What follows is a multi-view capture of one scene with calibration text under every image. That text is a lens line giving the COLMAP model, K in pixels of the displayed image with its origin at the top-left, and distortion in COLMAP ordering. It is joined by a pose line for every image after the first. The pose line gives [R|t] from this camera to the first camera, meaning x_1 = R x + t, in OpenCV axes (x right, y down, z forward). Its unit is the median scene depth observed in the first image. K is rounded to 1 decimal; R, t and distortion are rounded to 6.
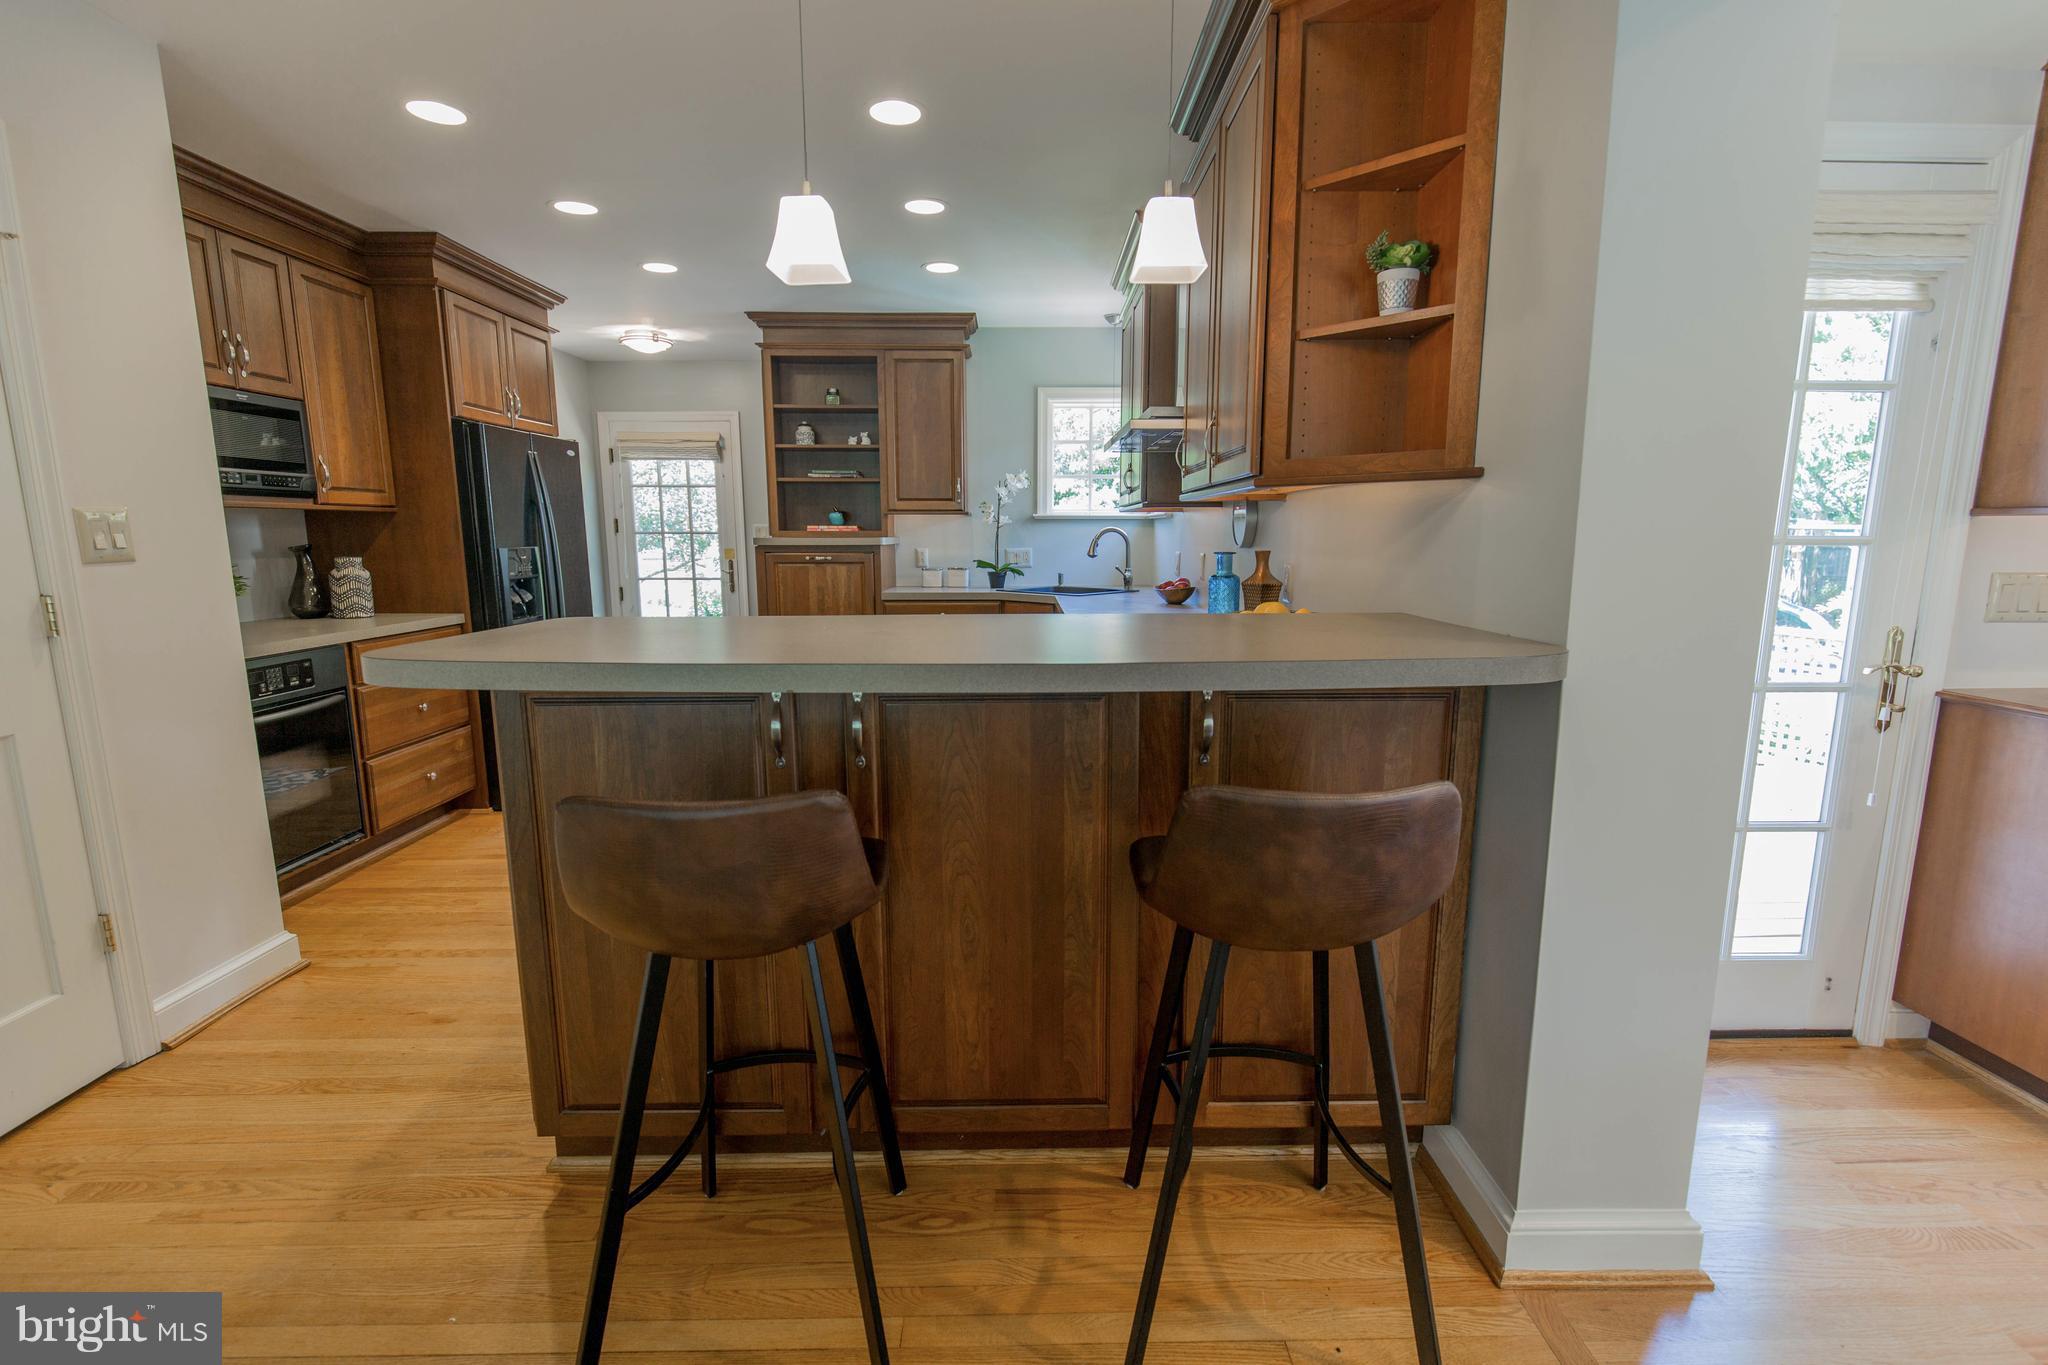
lens RADIAL K [[935.7, 0, 1030.5], [0, 935.7, 682.6], [0, 0, 1]] dist [0.004410, -0.000419]
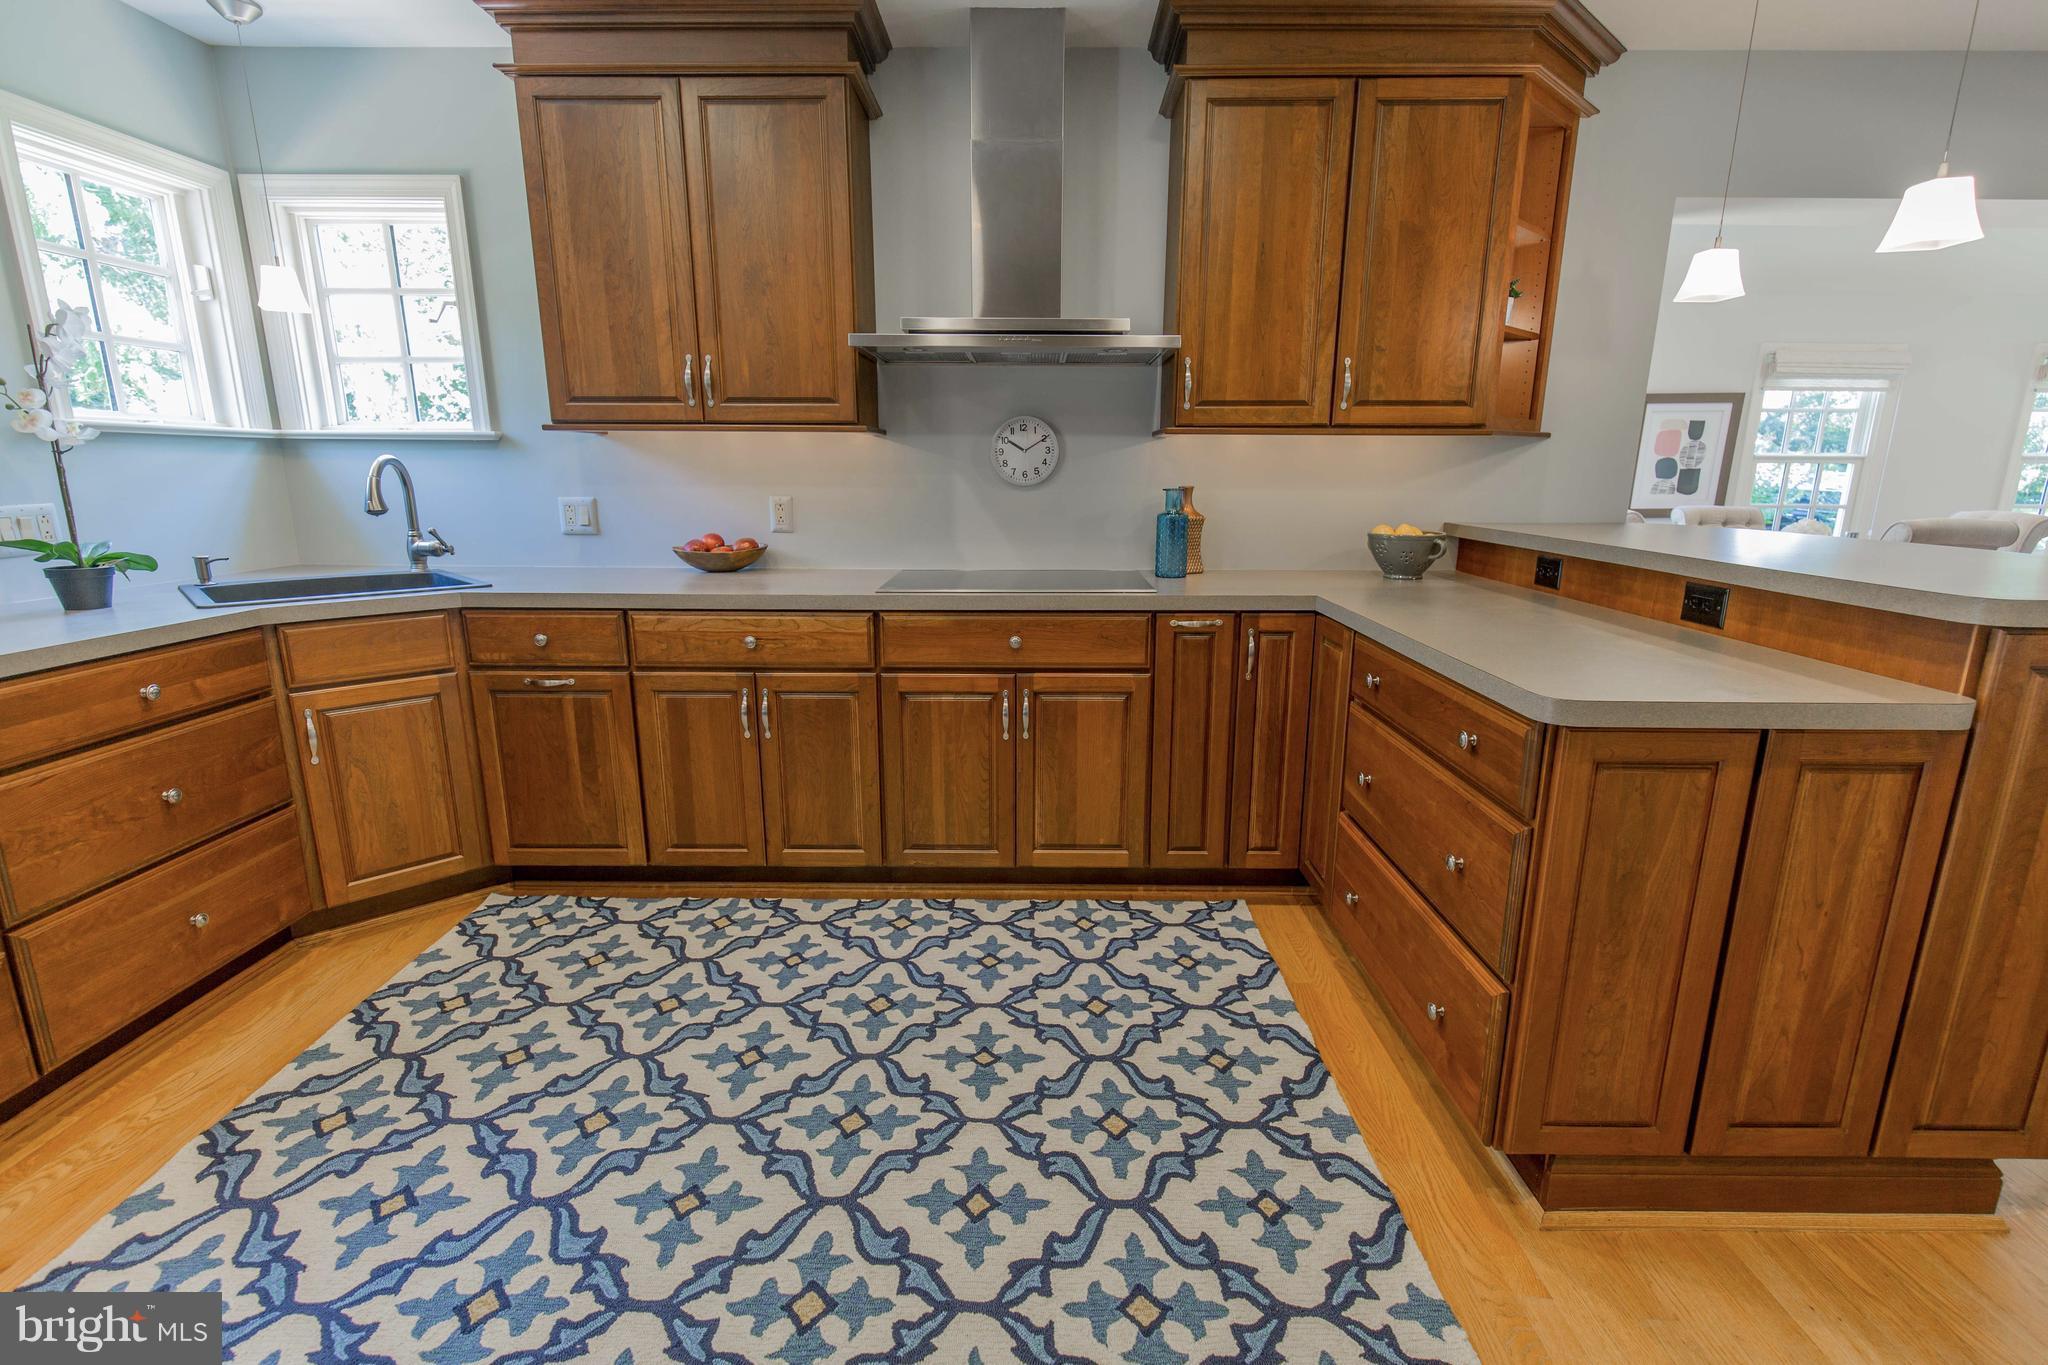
lens RADIAL K [[935.7, 0, 1025.8], [0, 935.7, 686.1], [0, 0, 1]] dist [0.004410, -0.000419]
pose [[0.012989, -0.227466, 0.973699, -0.456222], [0.155030, 0.962464, 0.222774, -0.103716], [-0.987824, 0.148059, 0.047766, 0.643641]]
